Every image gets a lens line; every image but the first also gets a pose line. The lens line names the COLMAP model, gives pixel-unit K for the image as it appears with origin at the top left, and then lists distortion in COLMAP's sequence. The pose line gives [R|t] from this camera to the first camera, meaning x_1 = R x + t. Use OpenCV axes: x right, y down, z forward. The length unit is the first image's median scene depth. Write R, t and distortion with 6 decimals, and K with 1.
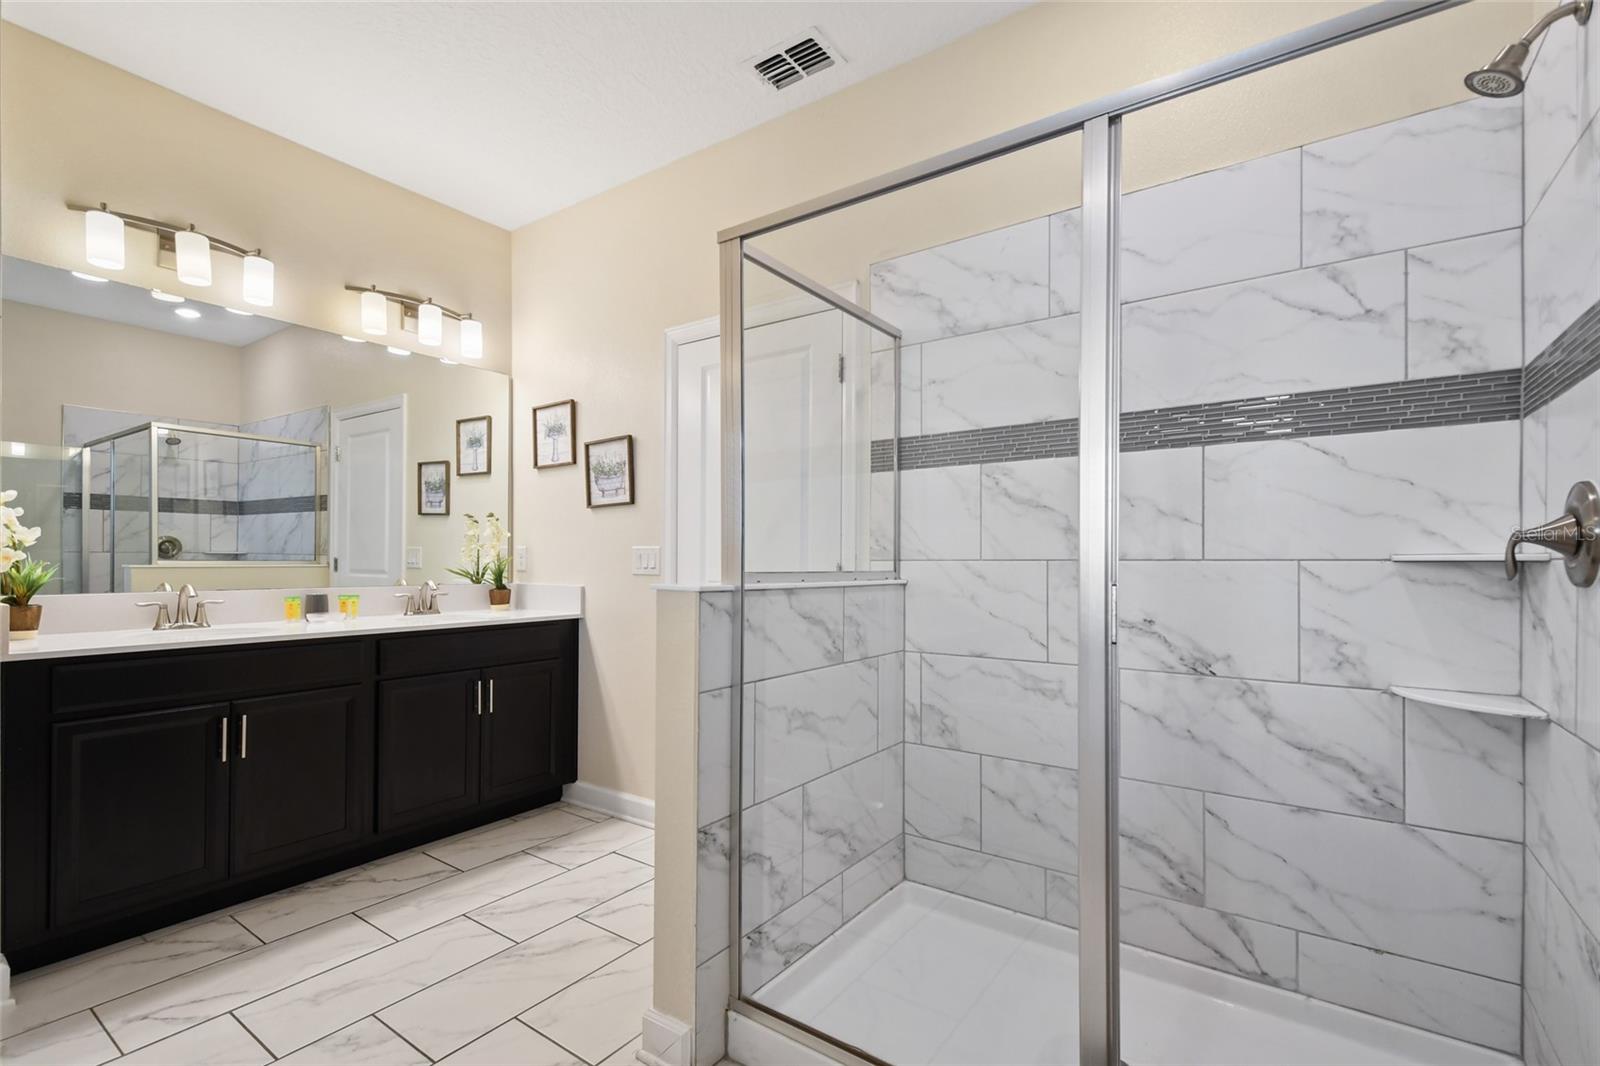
lens RADIAL K [[715.1, 0, 808.3], [0, 715.1, 548.8], [0, 0, 1]] dist [0.018315, -0.007096]
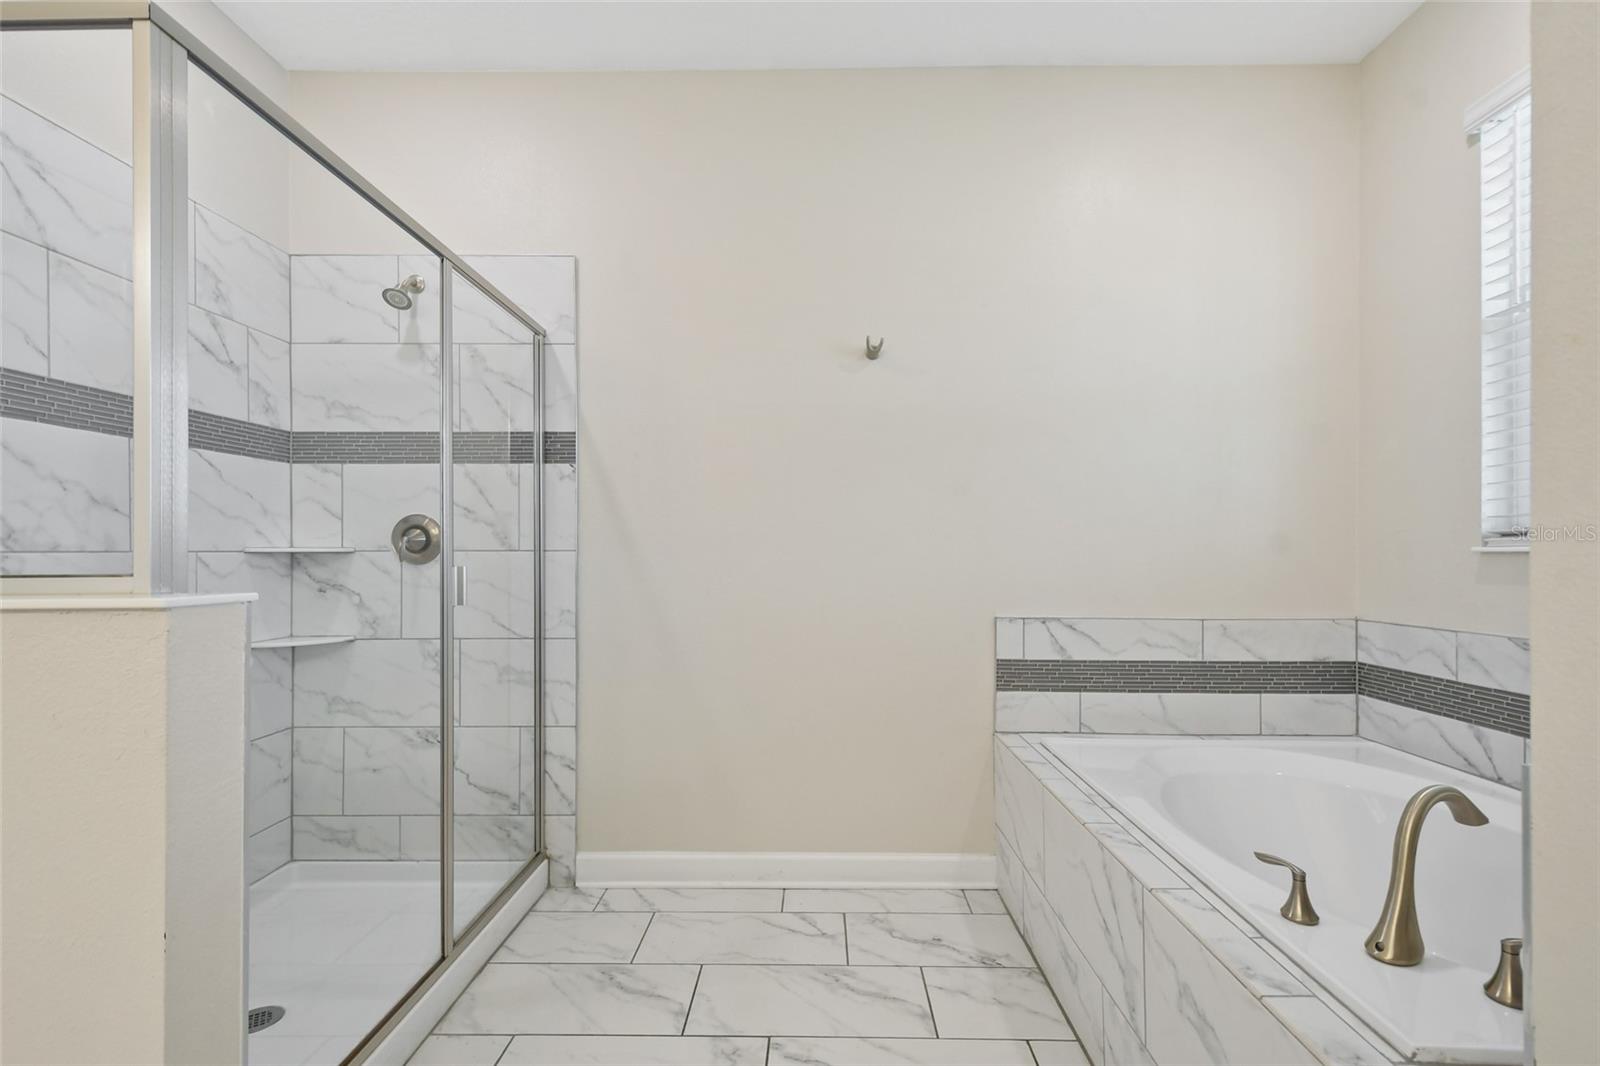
lens RADIAL K [[715.1, 0, 808.3], [0, 715.1, 548.8], [0, 0, 1]] dist [0.018315, -0.007096]
pose [[-0.552219, 0.003882, 0.833690, -0.921568], [-0.011772, 0.999853, -0.012454, 0.014702], [-0.833616, -0.016691, -0.552092, 0.865563]]
